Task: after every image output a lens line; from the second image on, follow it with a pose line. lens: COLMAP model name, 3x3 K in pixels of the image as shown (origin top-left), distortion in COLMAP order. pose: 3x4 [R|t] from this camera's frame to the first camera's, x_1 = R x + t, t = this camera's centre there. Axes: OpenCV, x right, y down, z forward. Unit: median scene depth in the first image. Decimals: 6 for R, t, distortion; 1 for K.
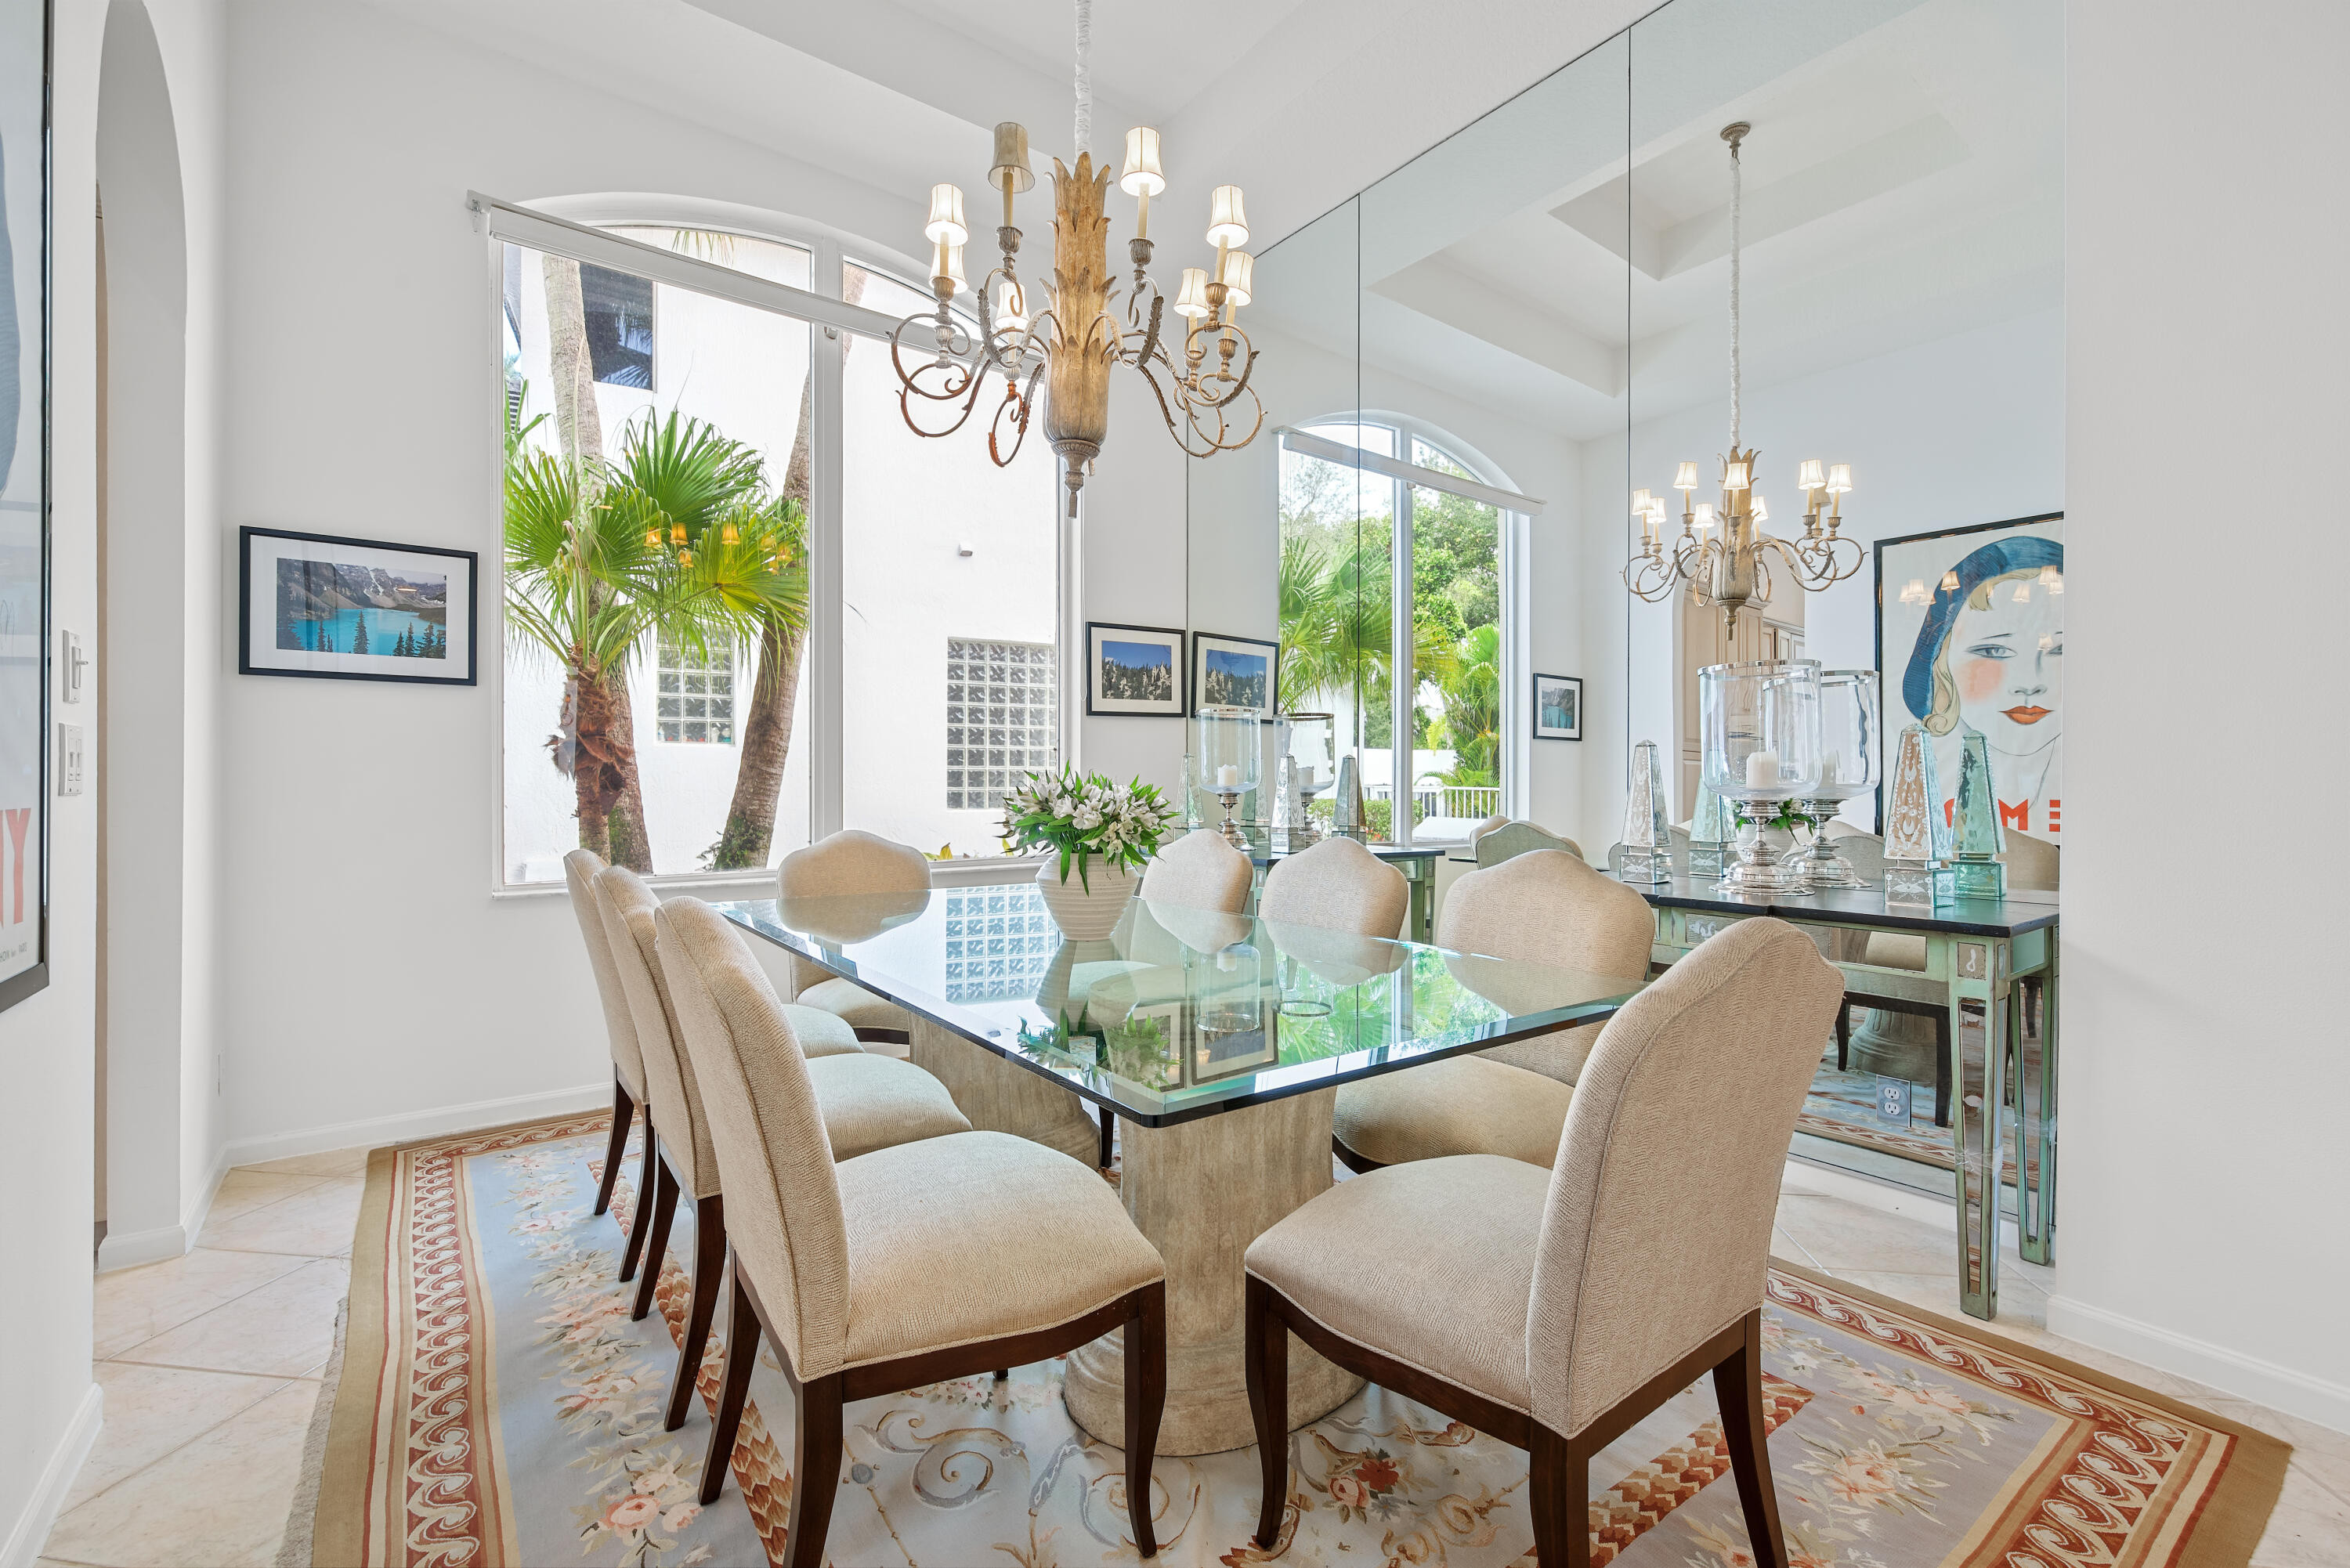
lens RADIAL K [[1010.0, 0, 1178.1], [0, 1010.0, 779.2], [0, 0, 1]] dist [-0.000241, 0.000191]
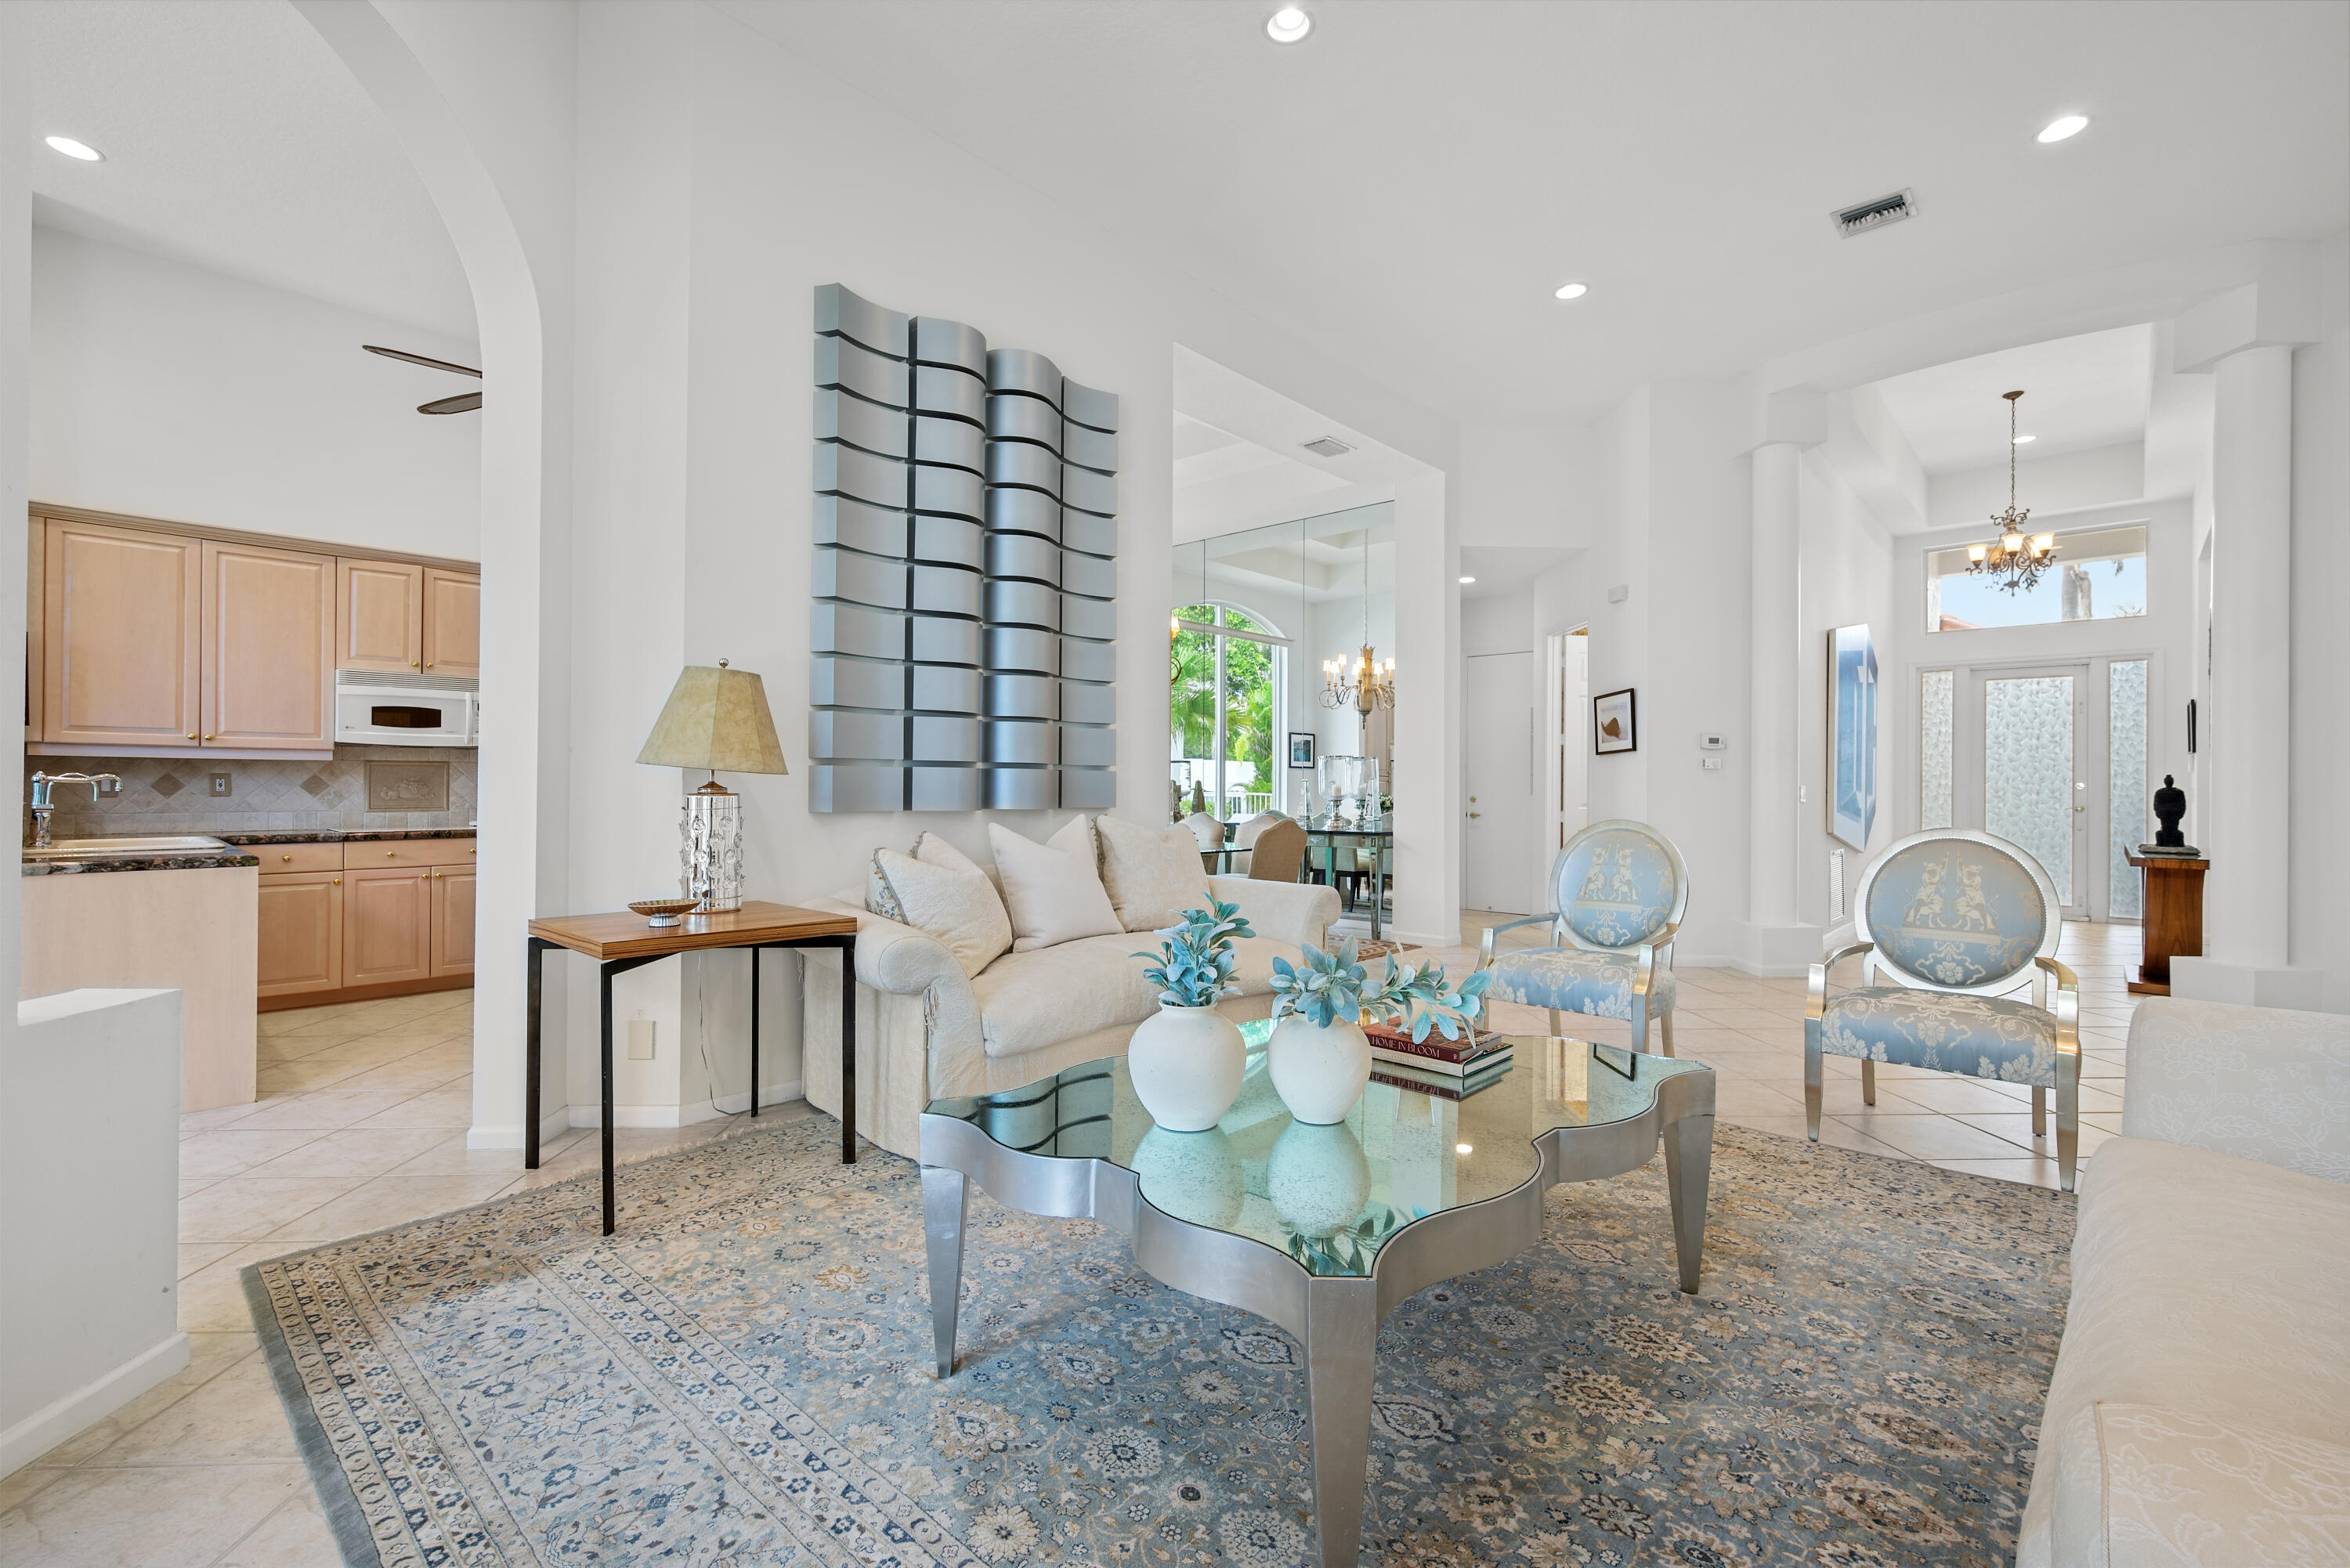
lens RADIAL K [[1010.0, 0, 1178.1], [0, 1010.0, 779.2], [0, 0, 1]] dist [-0.000241, 0.000191]
pose [[0.983460, 0.005767, 0.181033, -0.237086], [-0.005149, 0.999979, -0.003888, -0.015157], [-0.181051, 0.002891, 0.983469, -1.016211]]
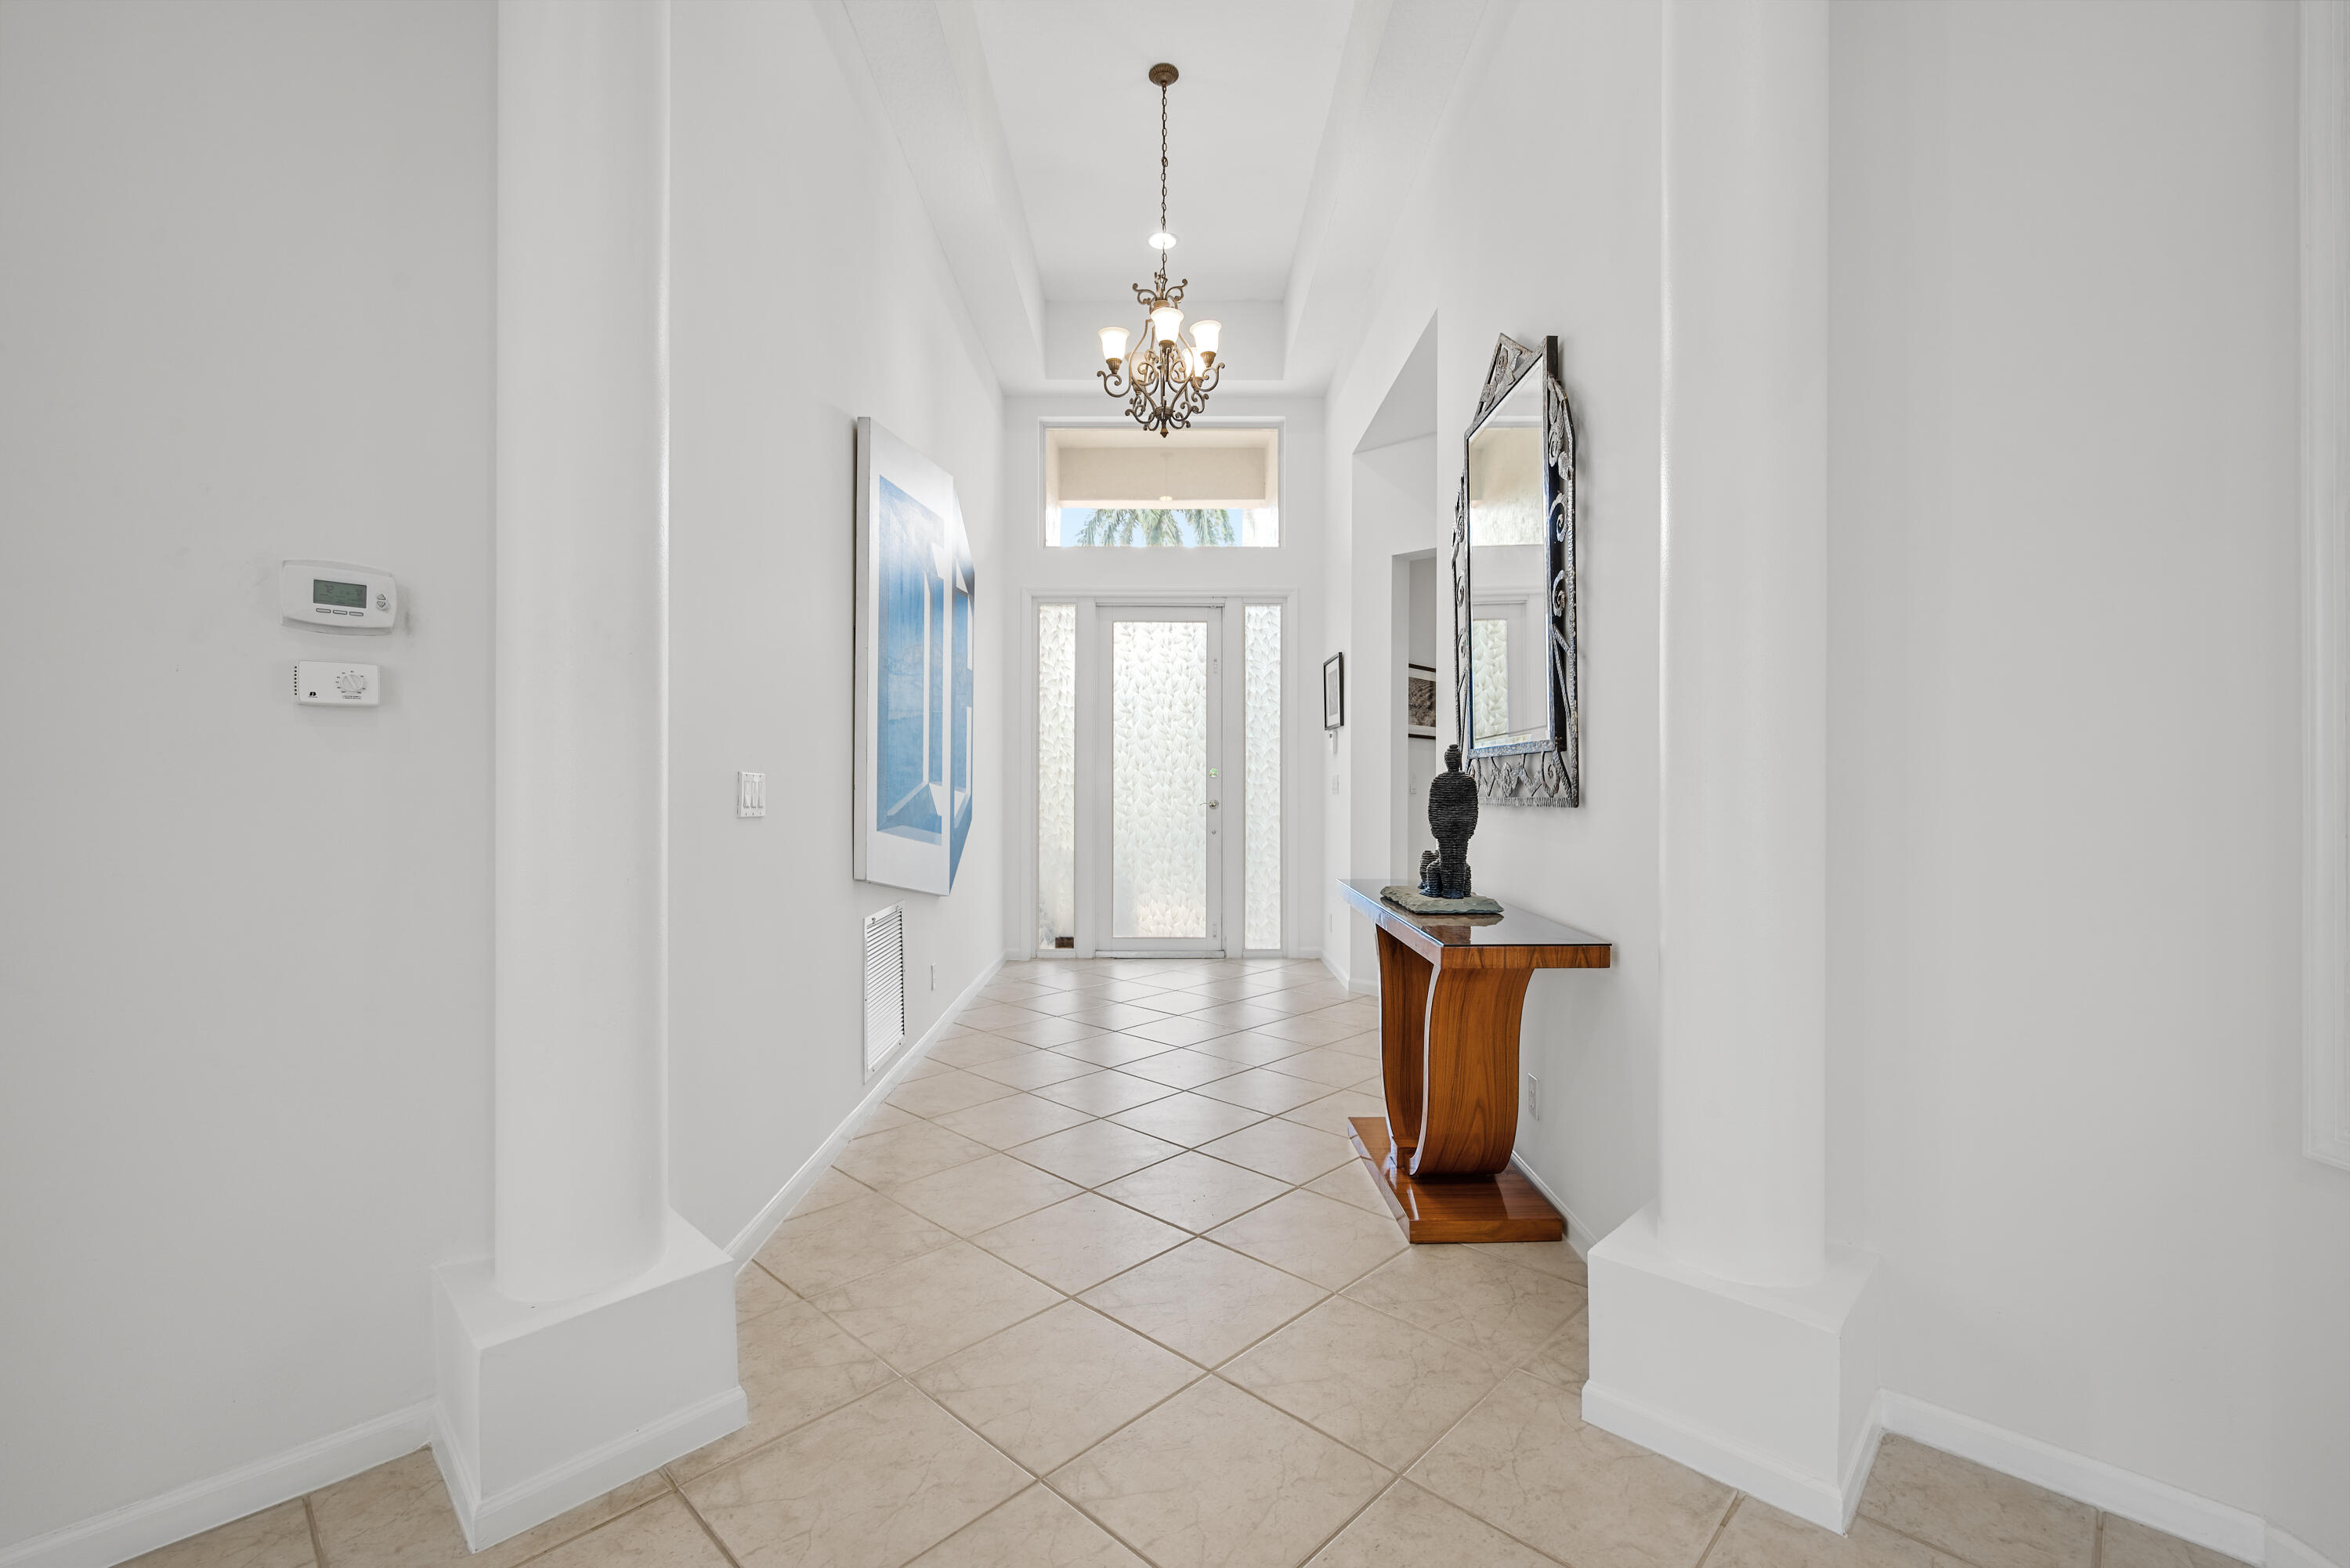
lens RADIAL K [[1010.0, 0, 1178.1], [0, 1010.0, 779.2], [0, 0, 1]] dist [-0.000241, 0.000191]
pose [[0.587258, -0.002493, 0.809396, 0.569911], [-0.000102, 0.999995, 0.003154, -0.013922], [-0.809400, -0.001935, 0.587255, -0.277215]]
